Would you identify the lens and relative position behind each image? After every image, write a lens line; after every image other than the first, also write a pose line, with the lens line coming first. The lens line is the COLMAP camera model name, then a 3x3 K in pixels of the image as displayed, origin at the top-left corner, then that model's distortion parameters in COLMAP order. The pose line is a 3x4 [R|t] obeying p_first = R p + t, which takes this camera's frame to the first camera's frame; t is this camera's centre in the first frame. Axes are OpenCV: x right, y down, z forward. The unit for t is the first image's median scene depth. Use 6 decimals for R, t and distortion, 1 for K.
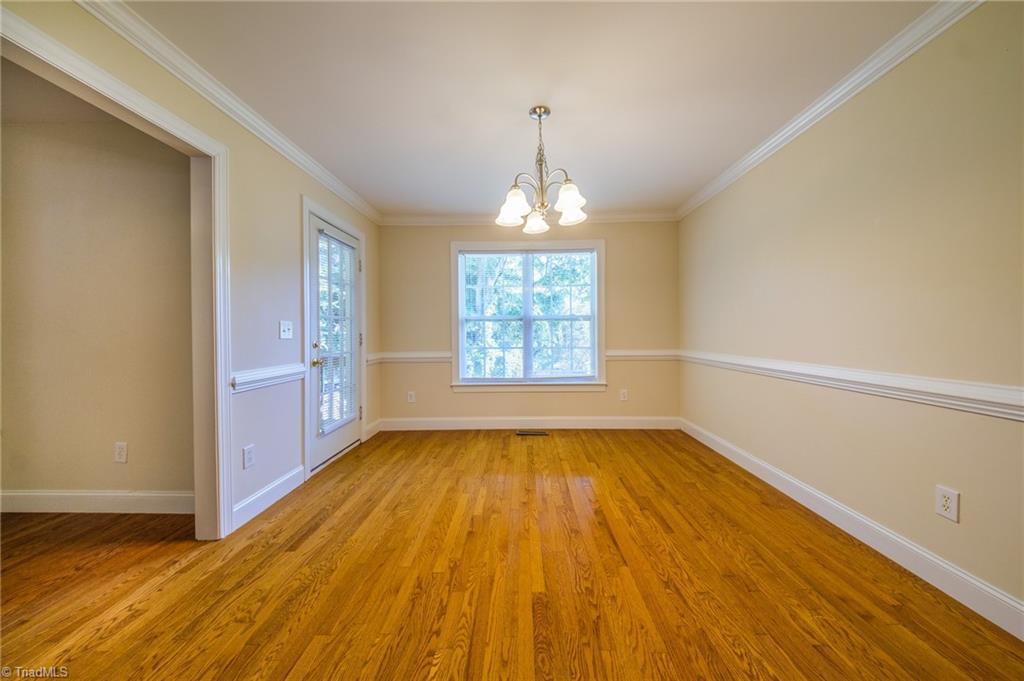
lens RADIAL K [[346.5, 0, 513.0], [0, 346.5, 333.5], [0, 0, 1]] dist [0.006409, -0.000218]
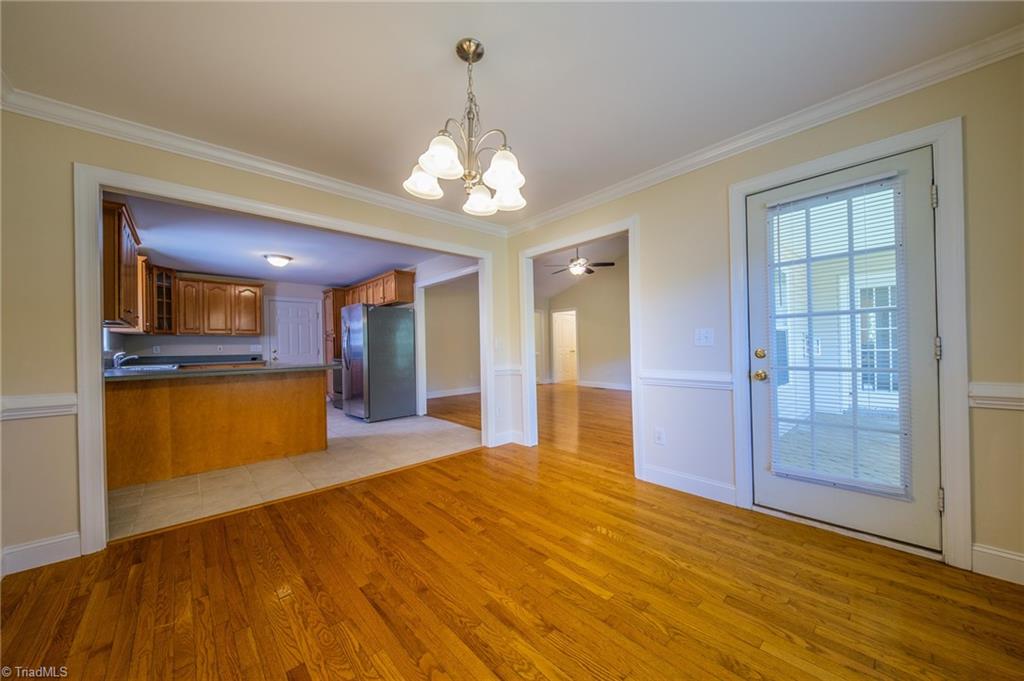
lens RADIAL K [[346.5, 0, 513.0], [0, 346.5, 333.5], [0, 0, 1]] dist [0.006409, -0.000218]
pose [[-0.711214, -0.002285, -0.702971, 0.595710], [0.023069, 0.999380, -0.026587, -0.008355], [0.702596, -0.035126, -0.710721, 1.693995]]
